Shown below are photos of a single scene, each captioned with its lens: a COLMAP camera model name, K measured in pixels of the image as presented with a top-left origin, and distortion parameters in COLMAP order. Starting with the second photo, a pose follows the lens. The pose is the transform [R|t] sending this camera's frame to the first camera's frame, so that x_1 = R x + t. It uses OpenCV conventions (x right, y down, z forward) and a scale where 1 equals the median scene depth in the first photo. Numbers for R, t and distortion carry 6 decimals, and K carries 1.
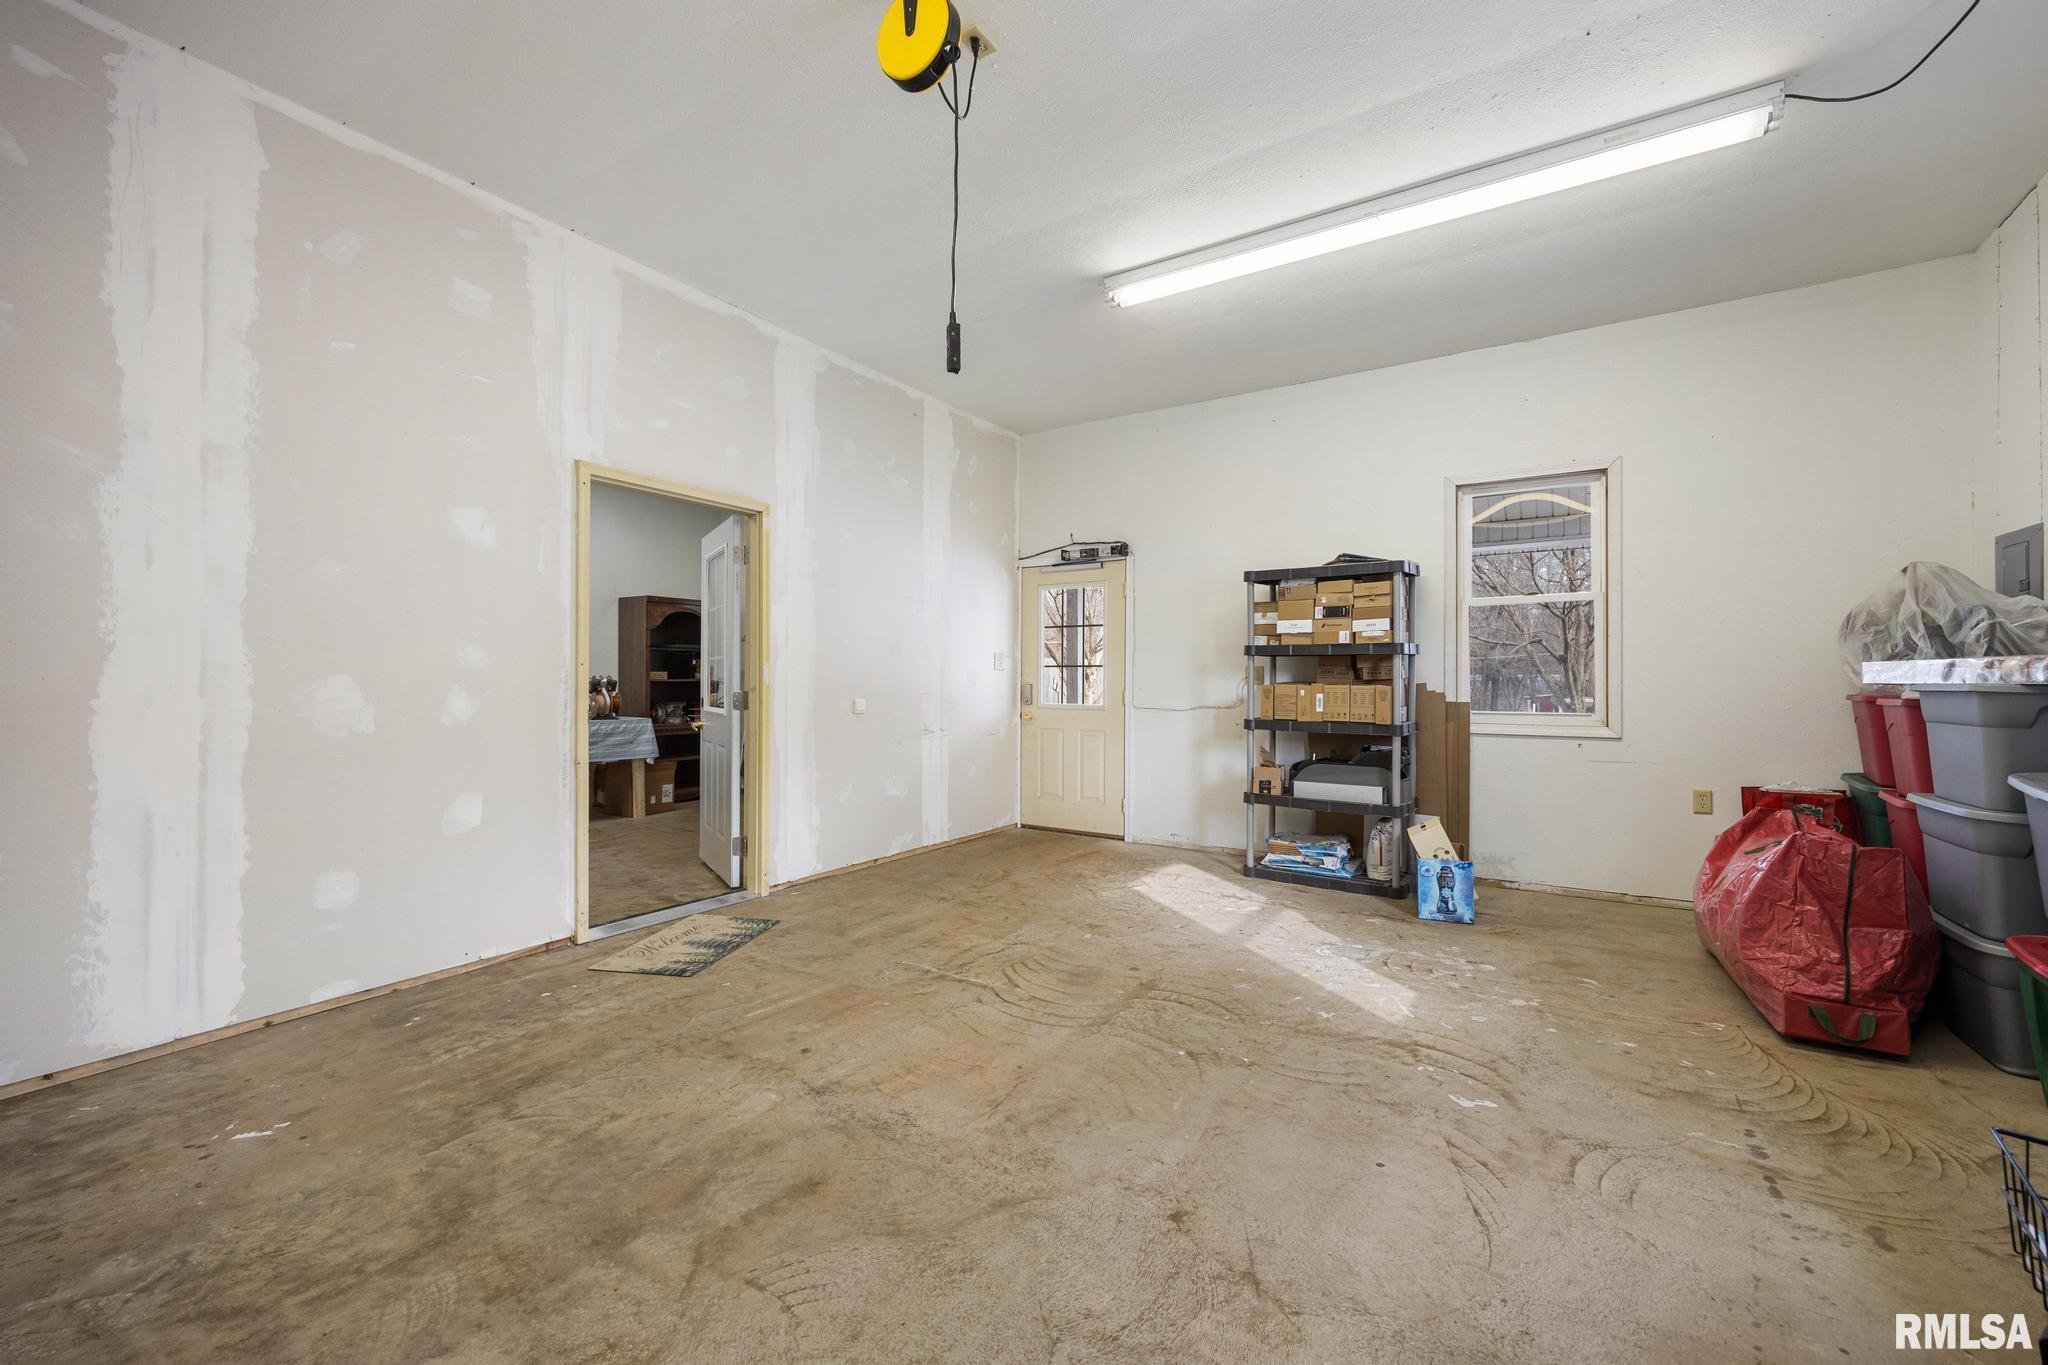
lens RADIAL K [[819.0, 0, 1024.4], [0, 819.0, 680.0], [0, 0, 1]] dist [-0.004337, 0.000461]
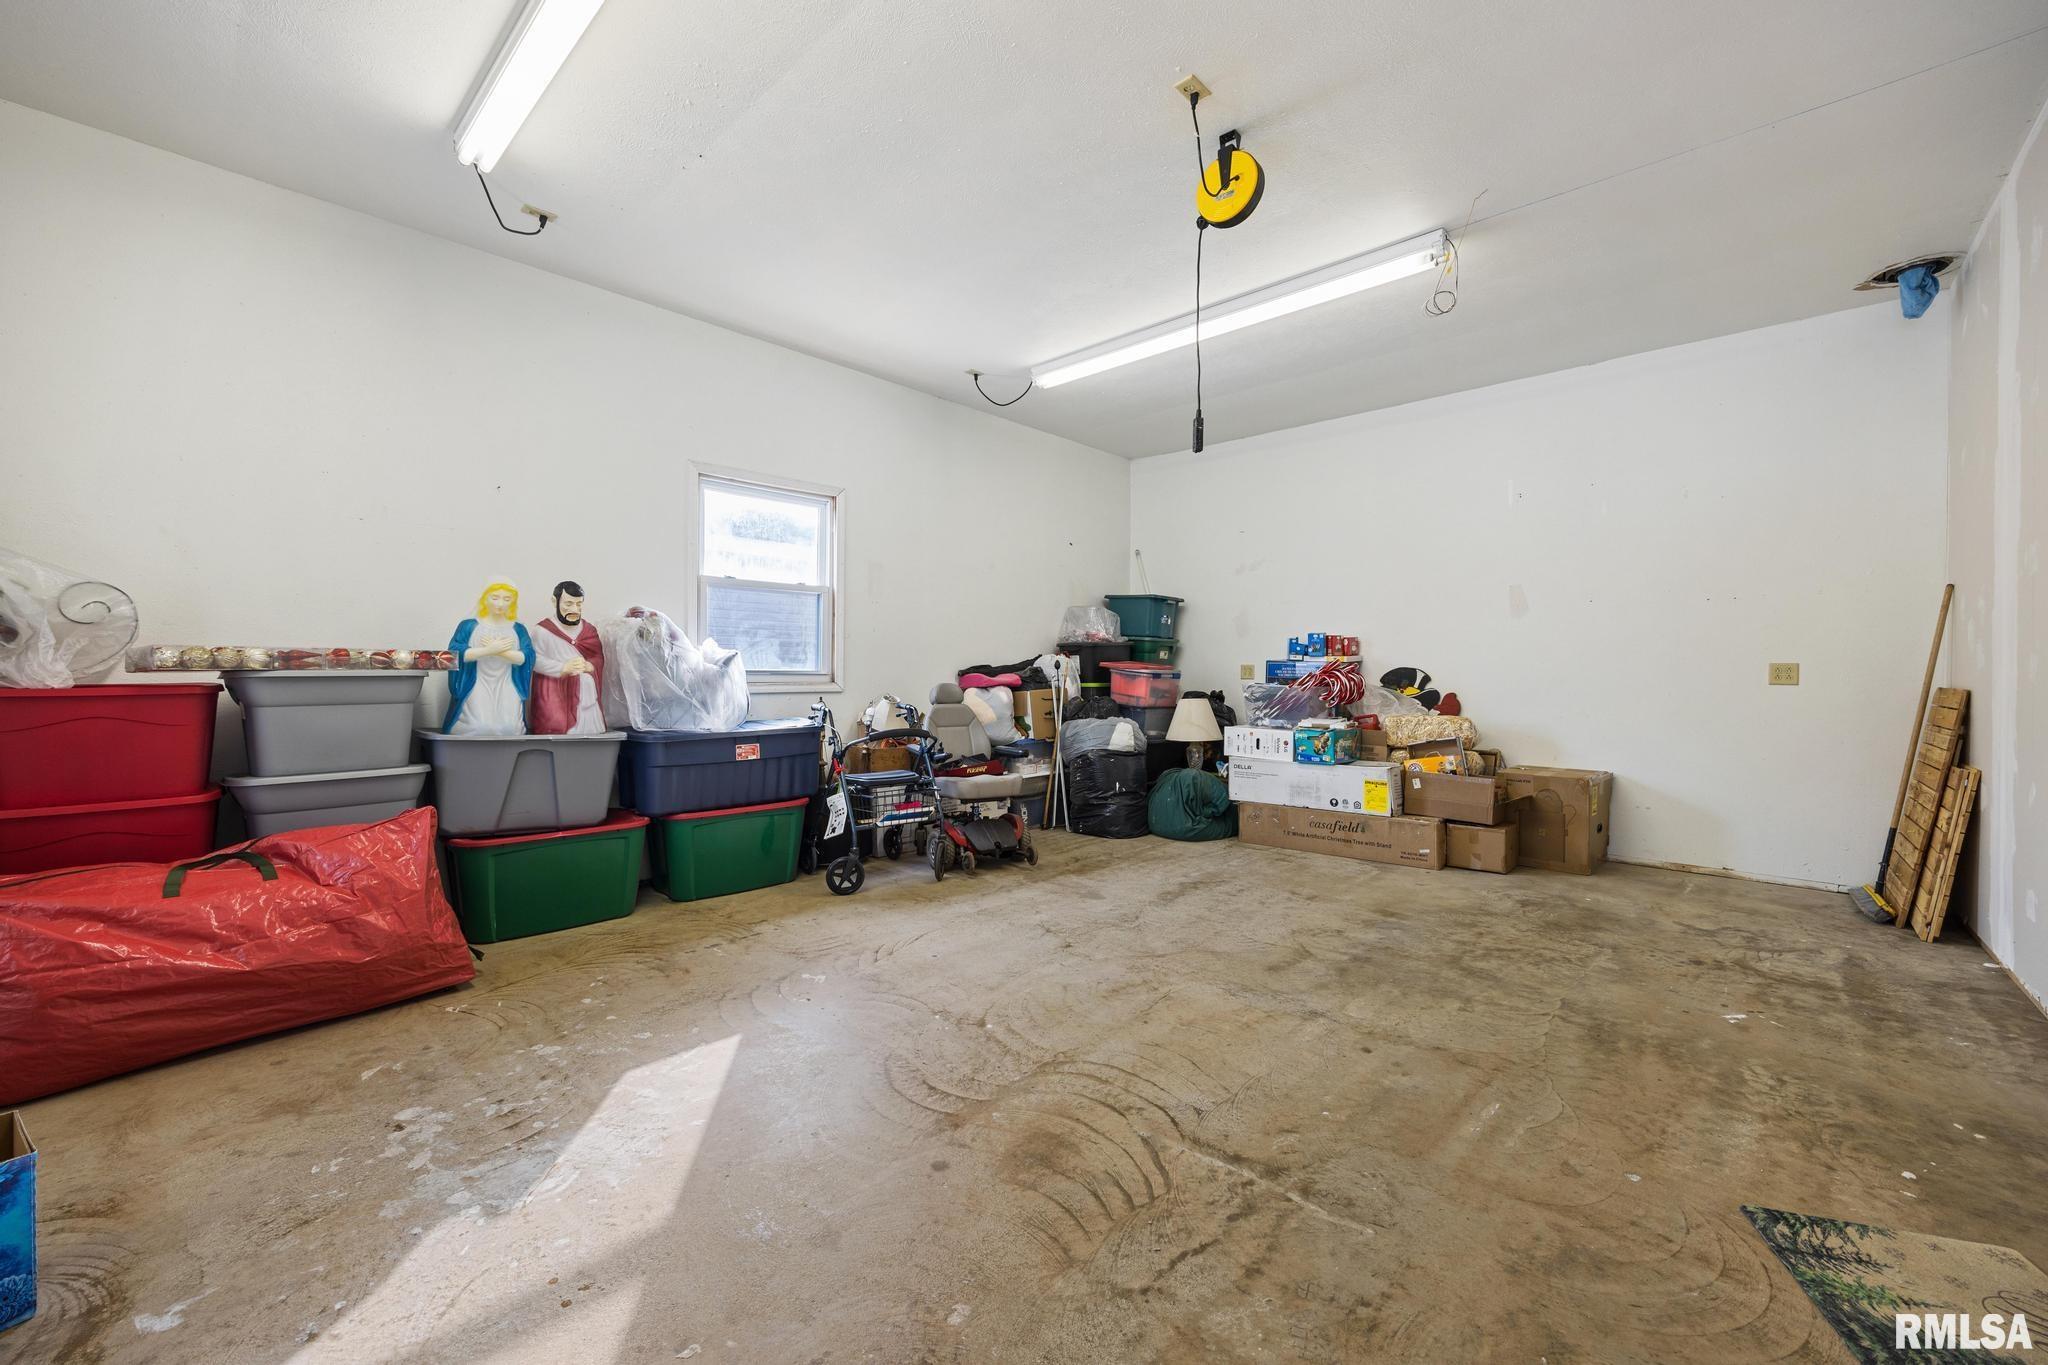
lens RADIAL K [[819.0, 0, 1023.3], [0, 819.0, 675.6], [0, 0, 1]] dist [-0.004337, 0.000461]
pose [[-0.985010, -0.001890, 0.172484, -0.028299], [-0.001226, 0.999991, 0.003956, 0.001385], [-0.172490, 0.003685, -0.985004, 1.866243]]
